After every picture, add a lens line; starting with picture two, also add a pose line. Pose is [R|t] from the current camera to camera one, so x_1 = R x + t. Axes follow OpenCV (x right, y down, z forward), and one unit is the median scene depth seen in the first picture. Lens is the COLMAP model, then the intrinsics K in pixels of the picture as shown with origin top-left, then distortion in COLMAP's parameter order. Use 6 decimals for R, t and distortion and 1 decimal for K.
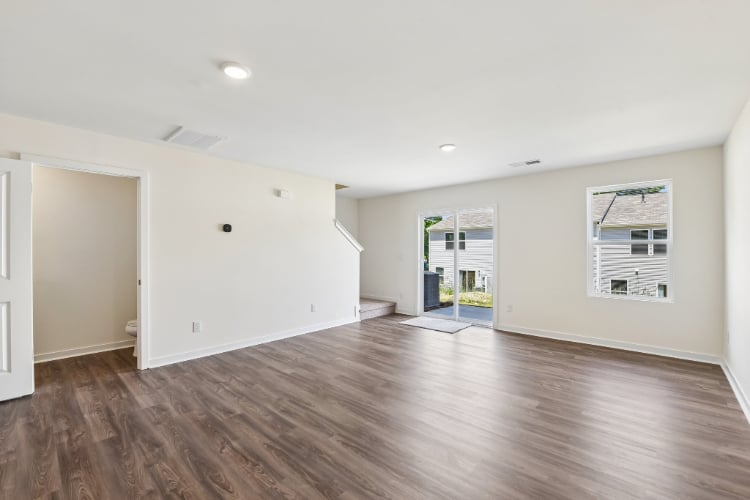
lens RADIAL K [[323.5, 0, 368.6], [0, 323.5, 248.7], [0, 0, 1]] dist [-0.012521, 0.000775]
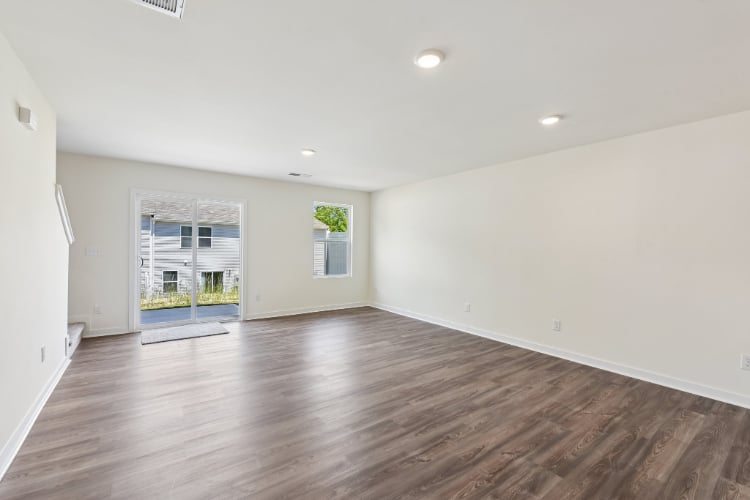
lens RADIAL K [[323.5, 0, 374.6], [0, 323.5, 252.9], [0, 0, 1]] dist [-0.012521, 0.000775]
pose [[0.199991, -0.017715, 0.979638, -0.613334], [-0.019753, 0.999560, 0.022108, -0.000588], [-0.979599, -0.023772, 0.199553, 0.424339]]
